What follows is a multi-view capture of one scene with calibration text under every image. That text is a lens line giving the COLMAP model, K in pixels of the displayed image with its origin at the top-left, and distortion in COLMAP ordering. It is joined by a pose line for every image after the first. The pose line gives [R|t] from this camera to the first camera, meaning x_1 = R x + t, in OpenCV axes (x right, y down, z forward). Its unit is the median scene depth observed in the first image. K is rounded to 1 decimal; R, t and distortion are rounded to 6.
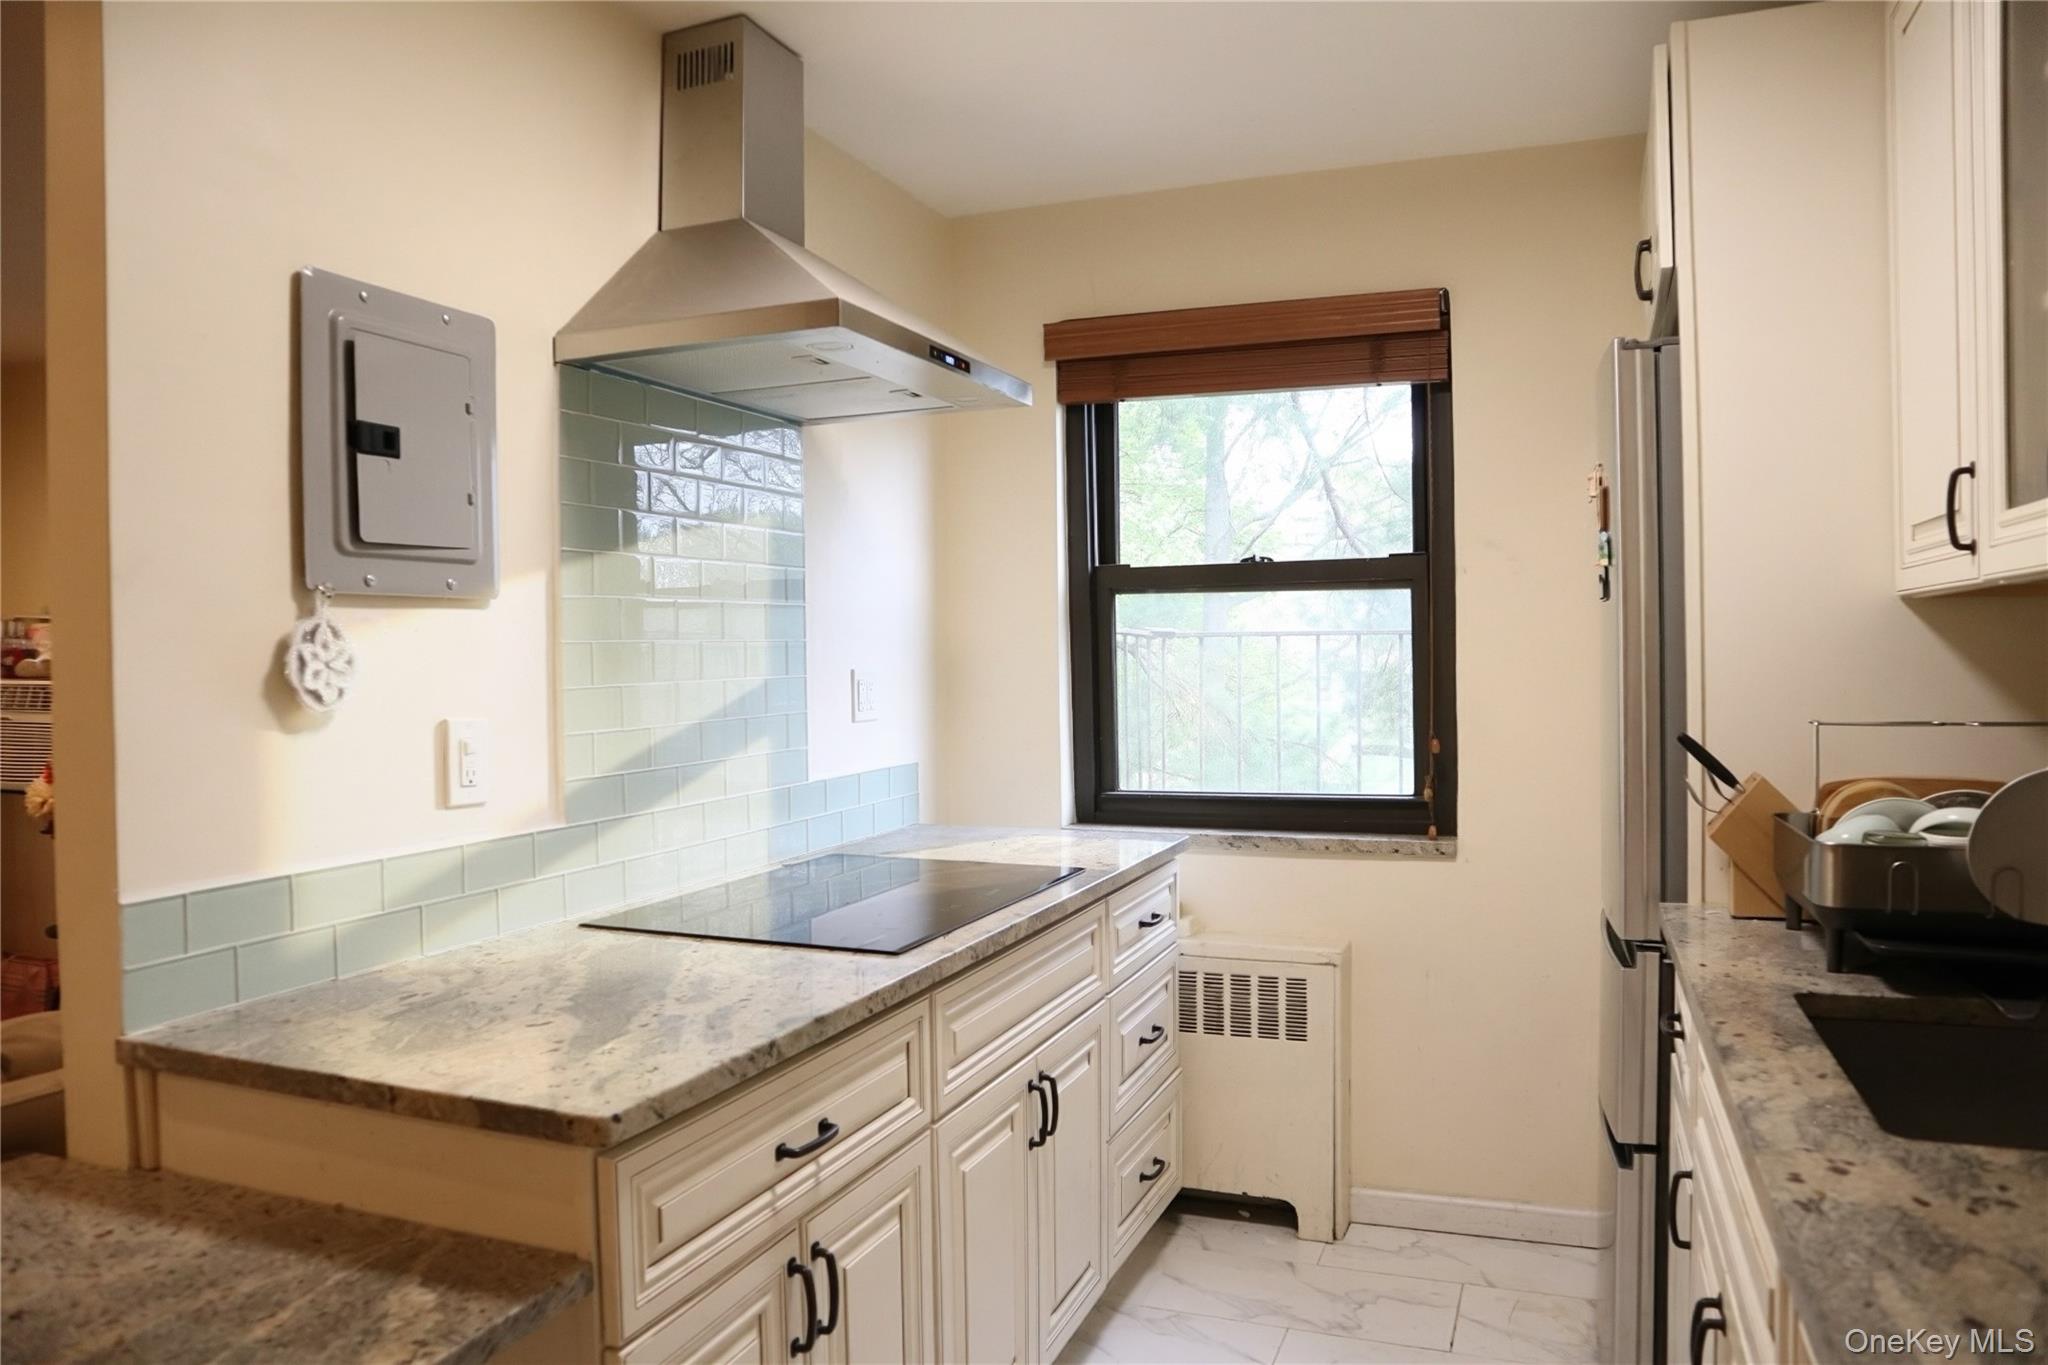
lens RADIAL K [[1407.3, 0, 1016.2], [0, 1407.3, 680.3], [0, 0, 1]] dist [-0.083835, 0.026433]
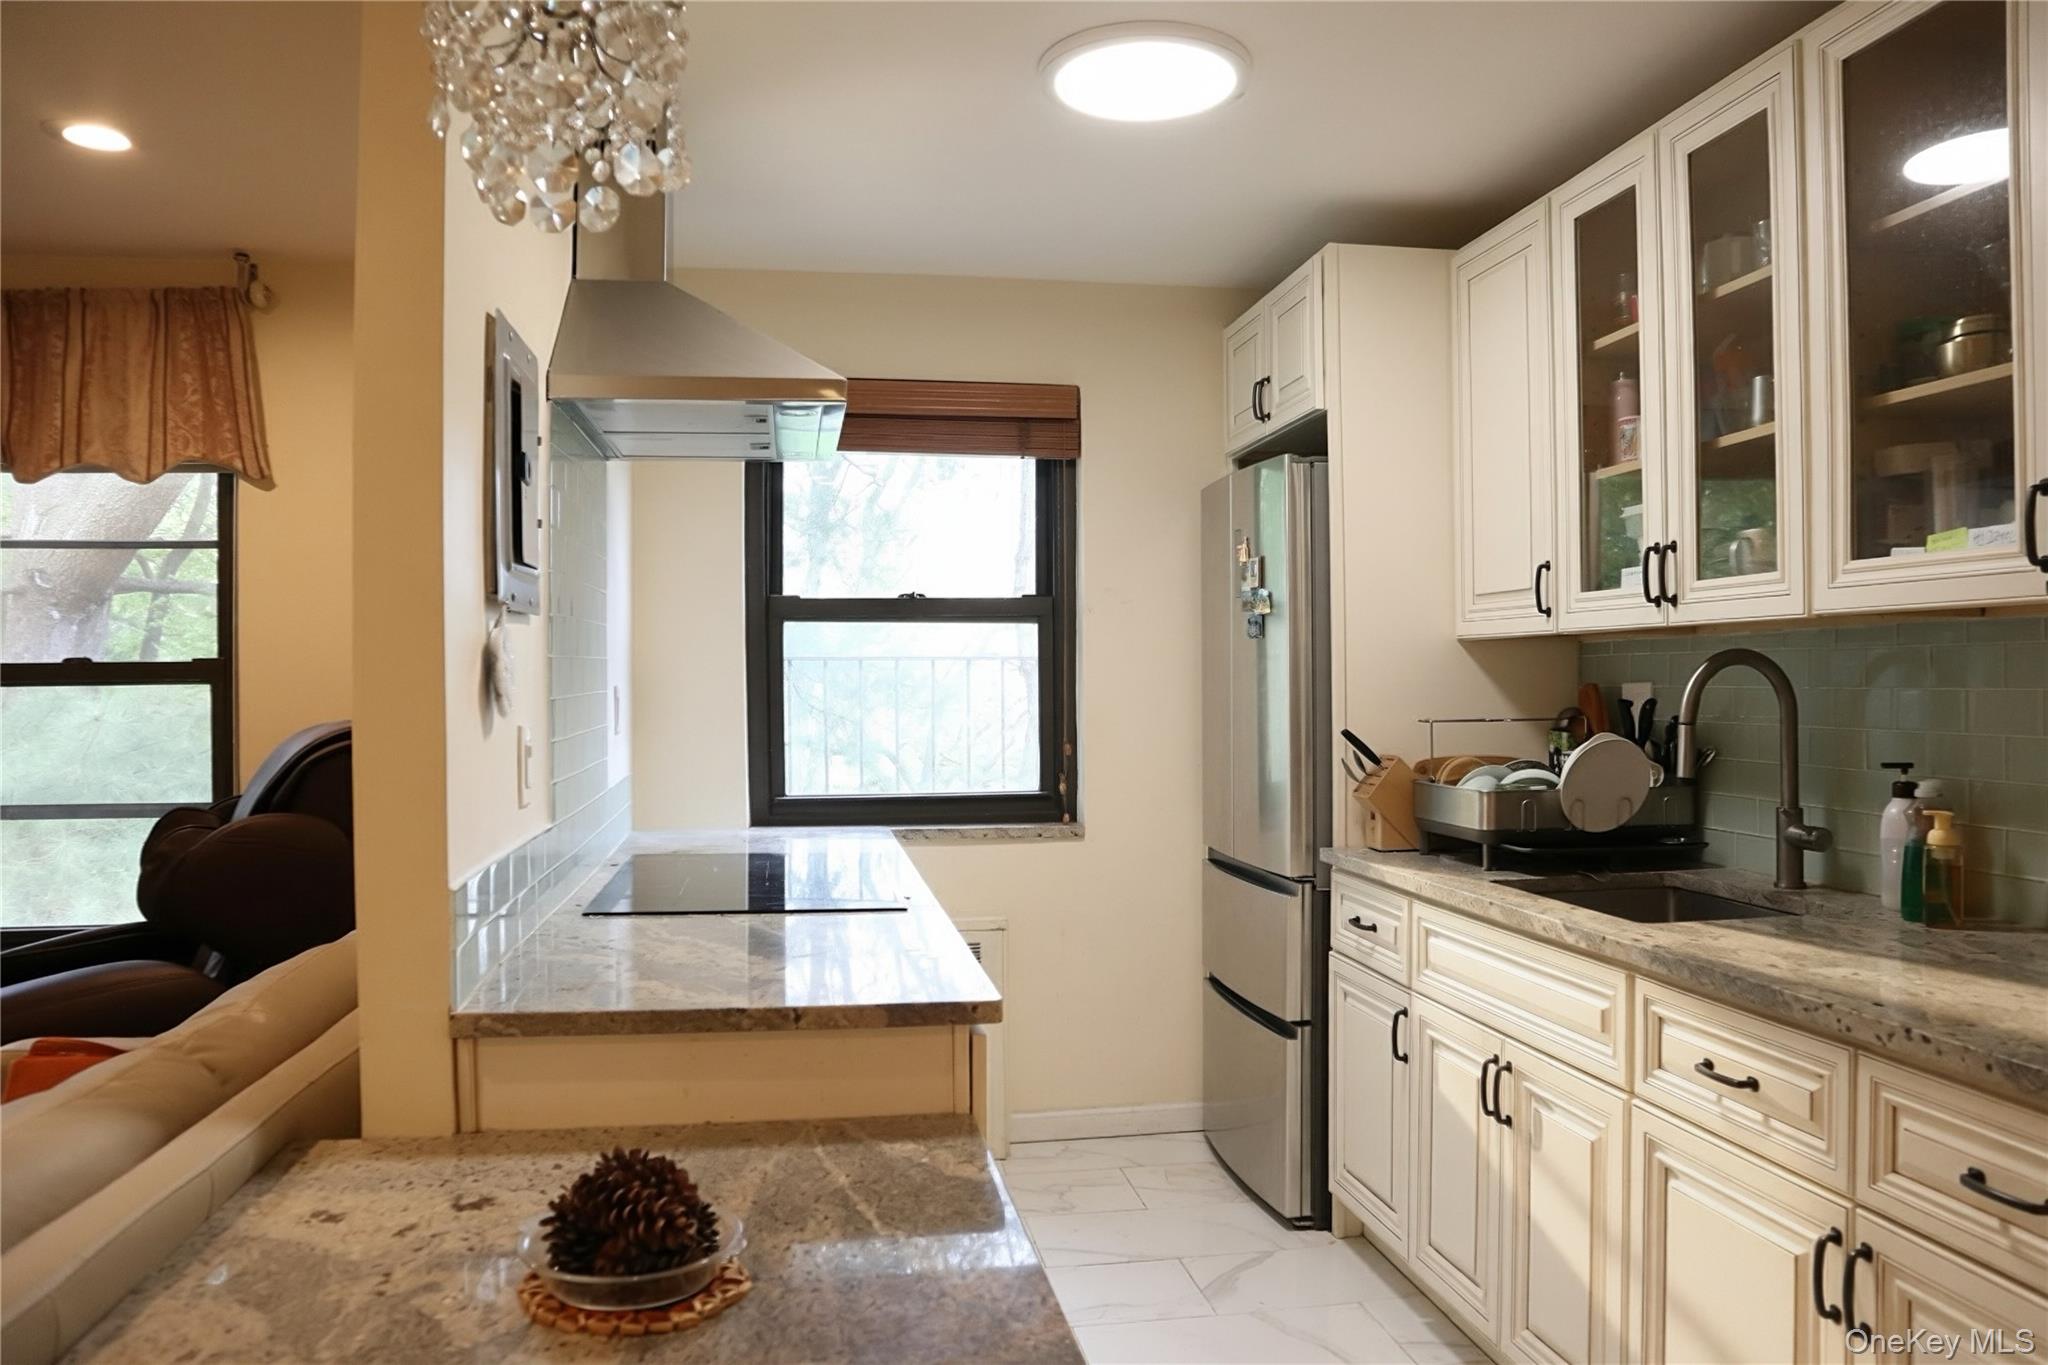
lens RADIAL K [[1407.3, 0, 1030.1], [0, 1407.3, 681.9], [0, 0, 1]] dist [-0.083835, 0.026433]
pose [[0.872049, 0.005943, 0.489382, -0.351623], [0.002696, 0.999853, -0.016946, 0.007613], [-0.489411, 0.016098, 0.871905, -0.088273]]
